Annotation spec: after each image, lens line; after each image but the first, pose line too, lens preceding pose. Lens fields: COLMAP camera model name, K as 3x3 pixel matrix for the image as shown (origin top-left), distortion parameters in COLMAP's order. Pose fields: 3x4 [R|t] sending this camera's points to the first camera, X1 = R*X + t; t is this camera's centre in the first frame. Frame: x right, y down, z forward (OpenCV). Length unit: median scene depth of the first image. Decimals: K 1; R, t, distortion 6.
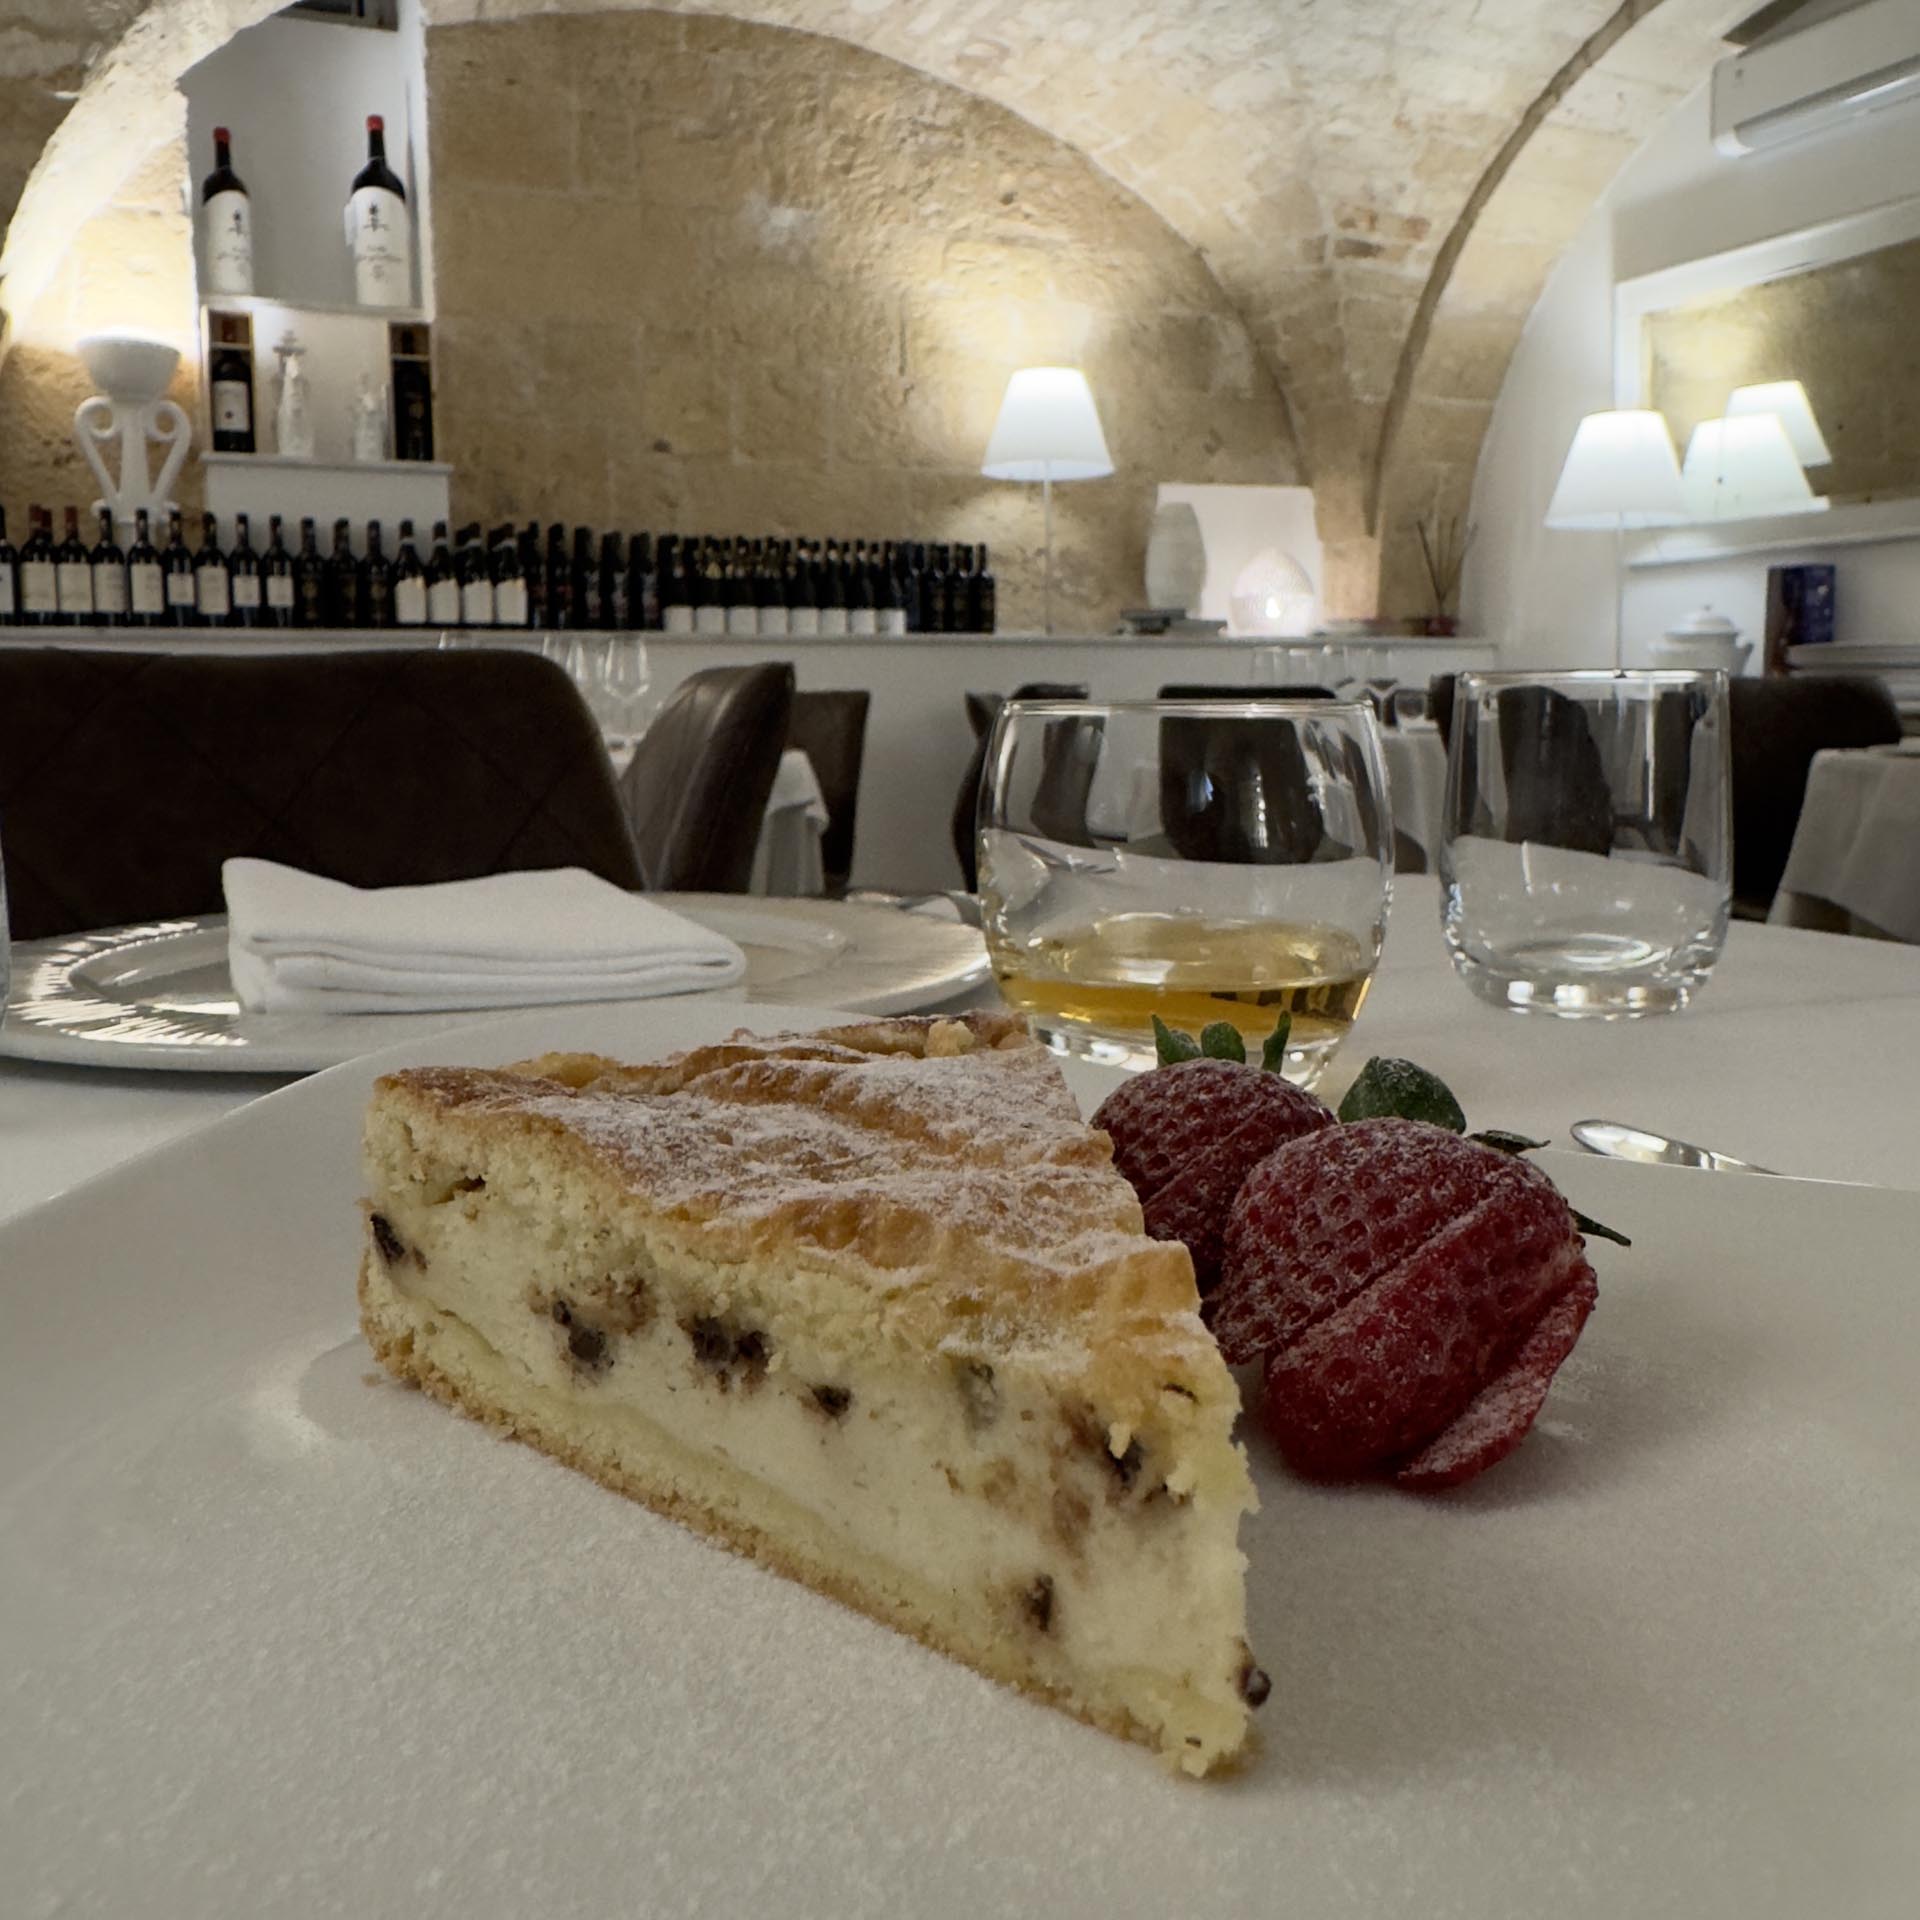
lens RADIAL K [[1791.2, 0, 952.6], [0, 1791.2, 906.1], [0, 0, 1]] dist [-0.006831, -0.009721]
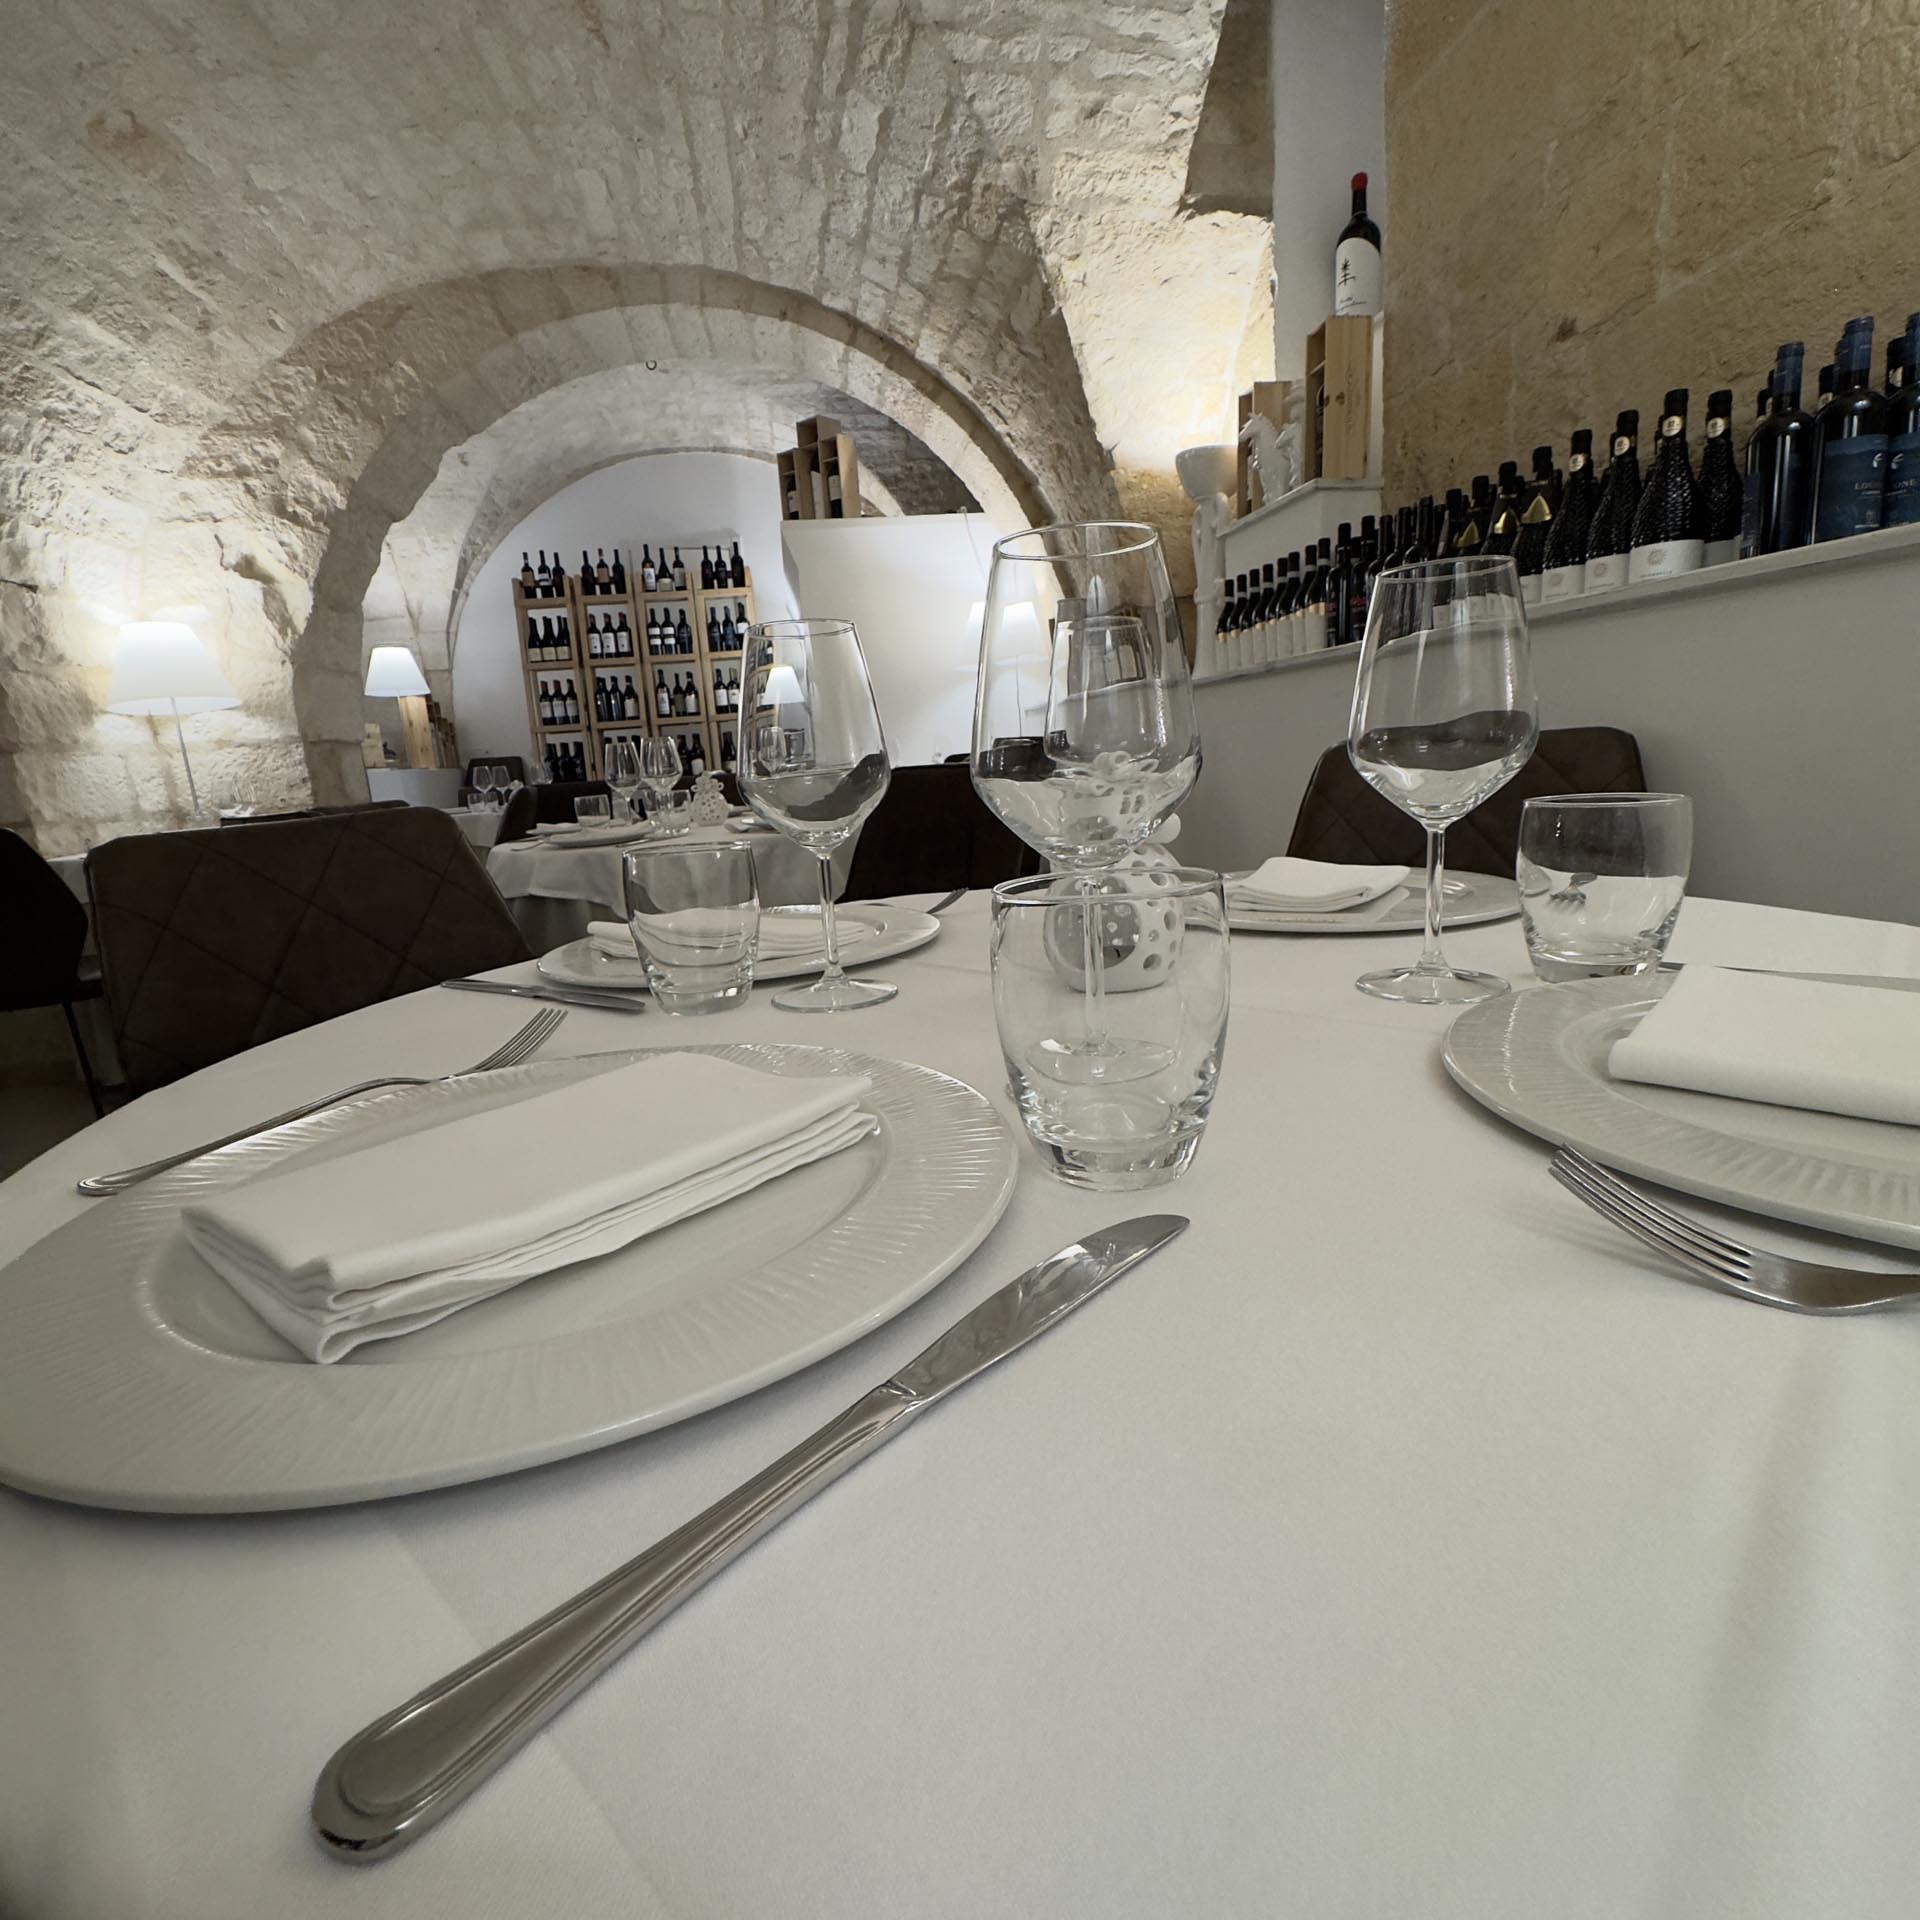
lens RADIAL K [[1017.8, 0, 961.9], [0, 1017.8, 959.1], [0, 0, 1]] dist [-0.001325, -0.000280]
pose [[-0.266180, 0.221694, -0.938083, 0.302359], [-0.037485, 0.970076, 0.239891, -0.119662], [0.963194, 0.099018, -0.249905, 0.935377]]
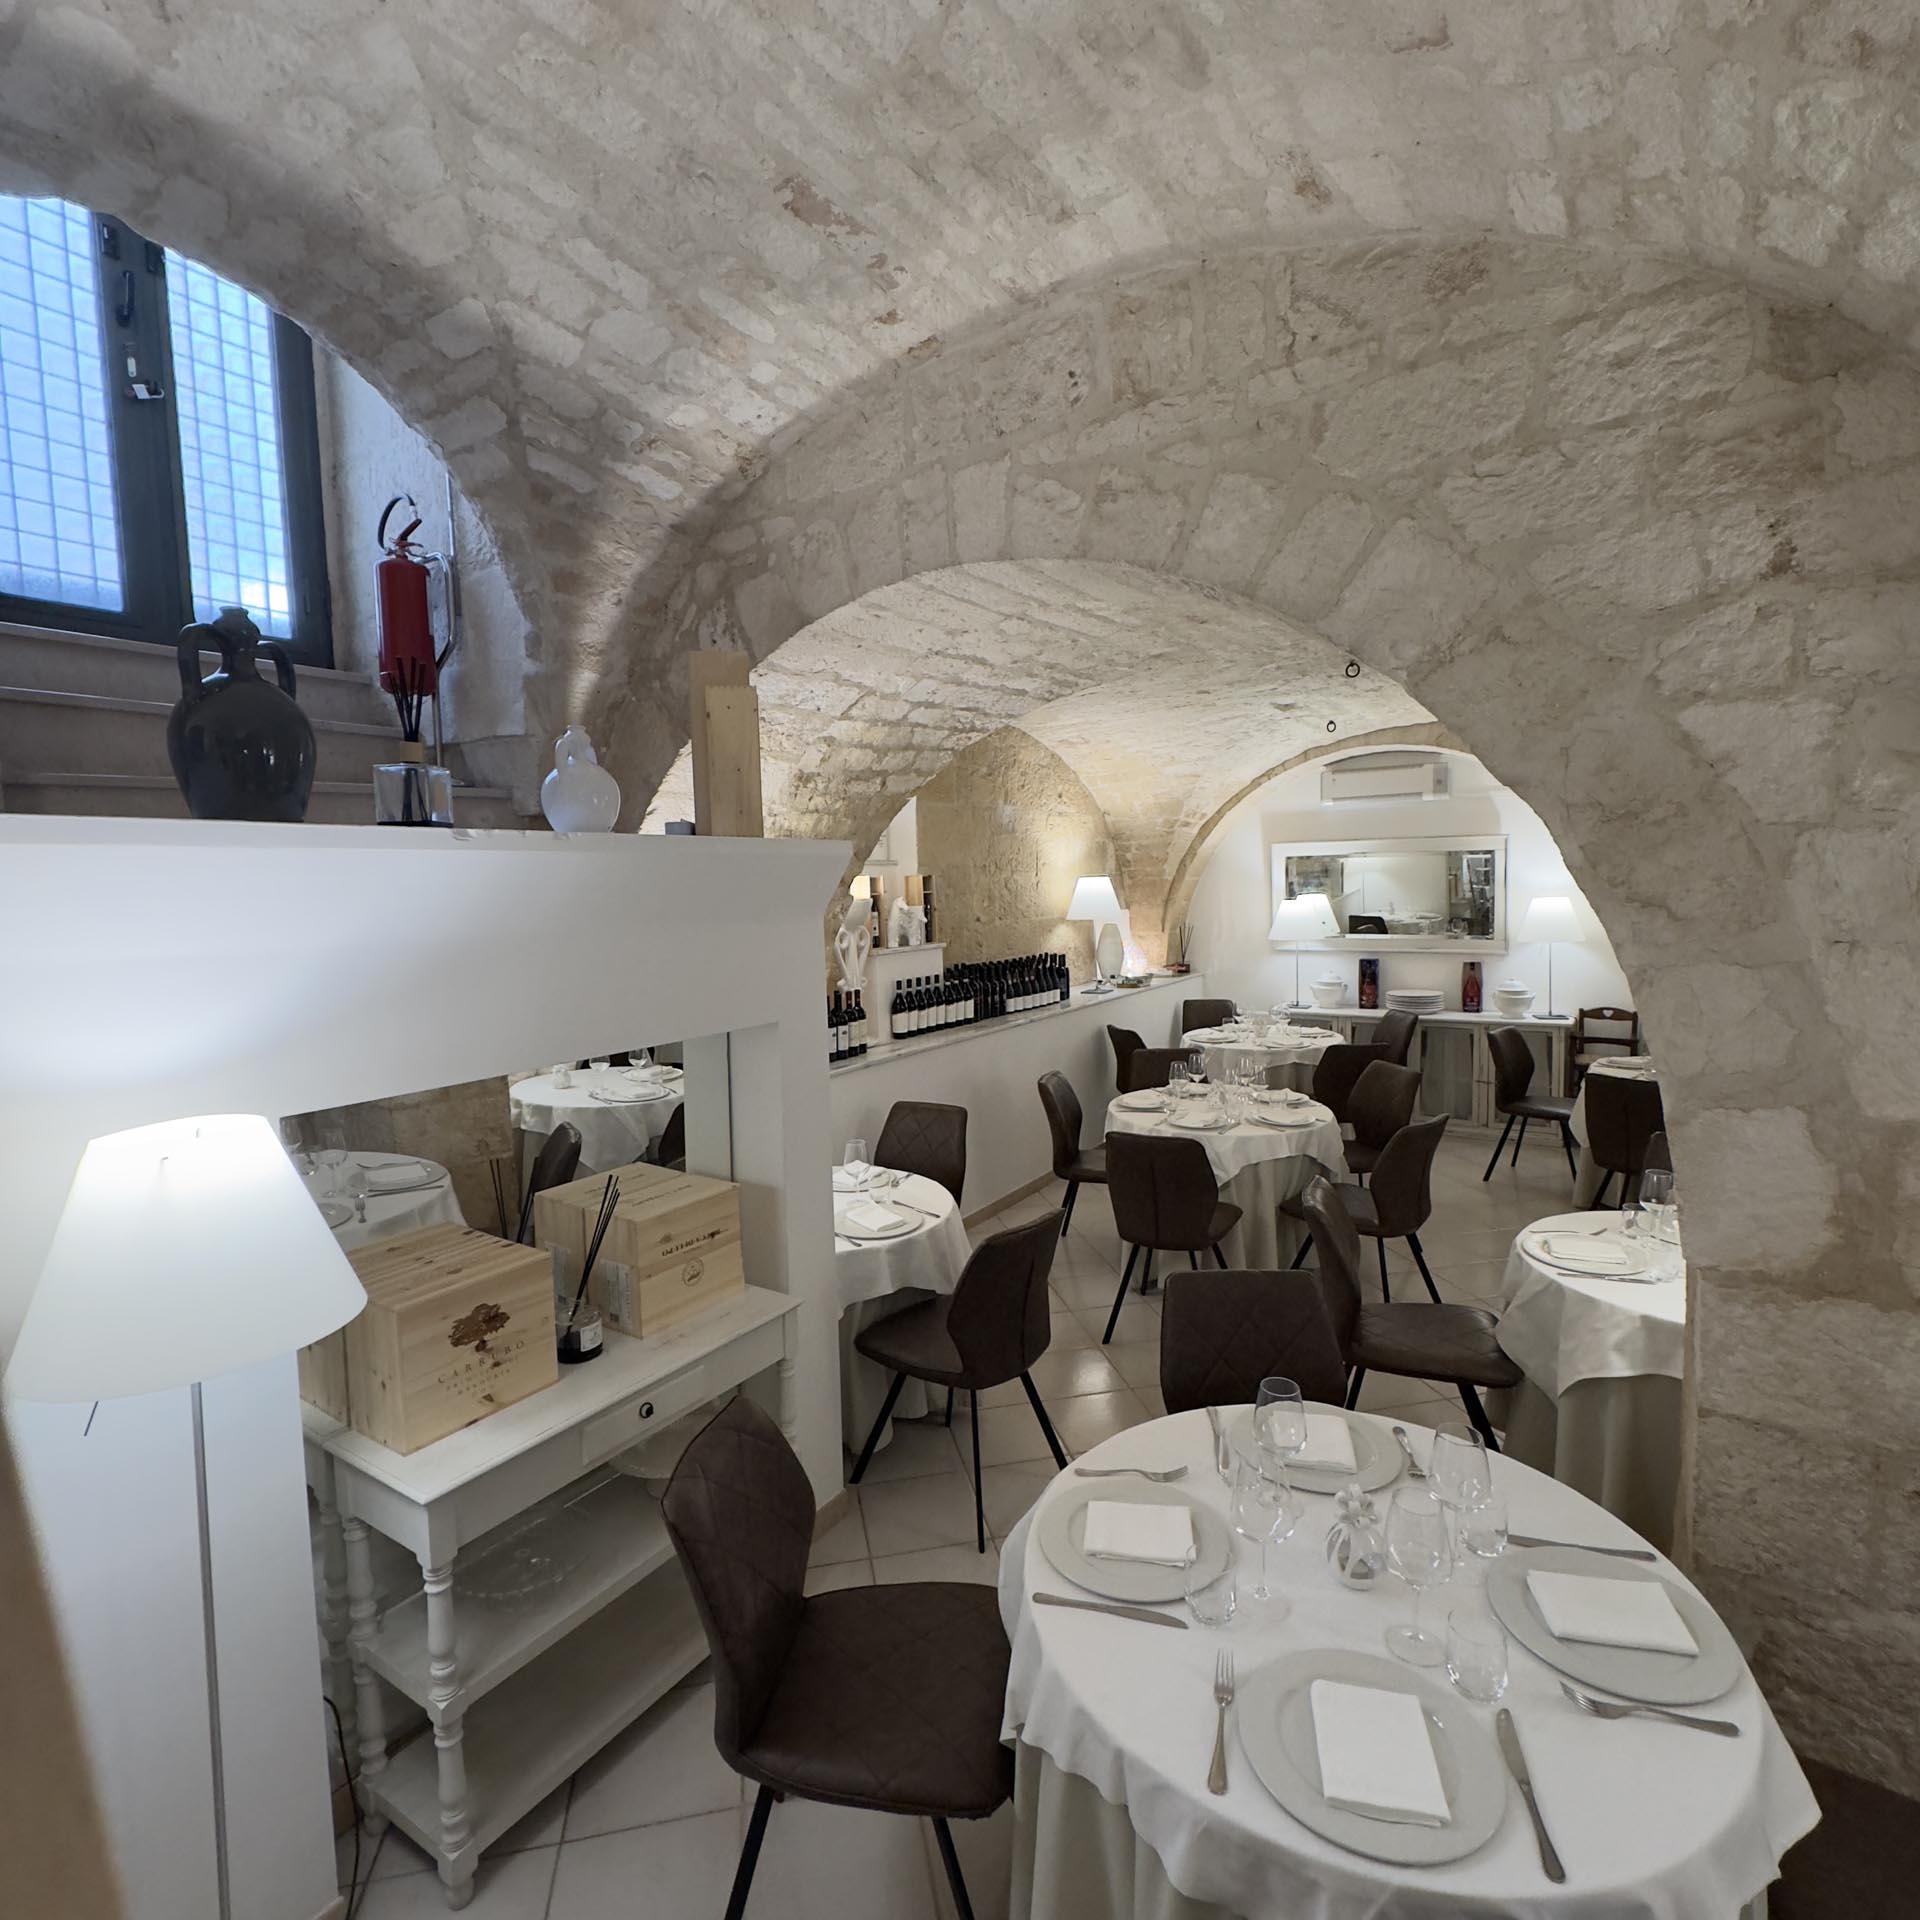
lens RADIAL K [[1017.8, 0, 961.9], [0, 1017.8, 959.1], [0, 0, 1]] dist [-0.001325, -0.000280]
pose [[0.838473, -0.054881, 0.542172, -0.858839], [0.077911, 0.996768, -0.019594, -0.195166], [-0.539345, 0.058670, 0.840039, 0.008320]]
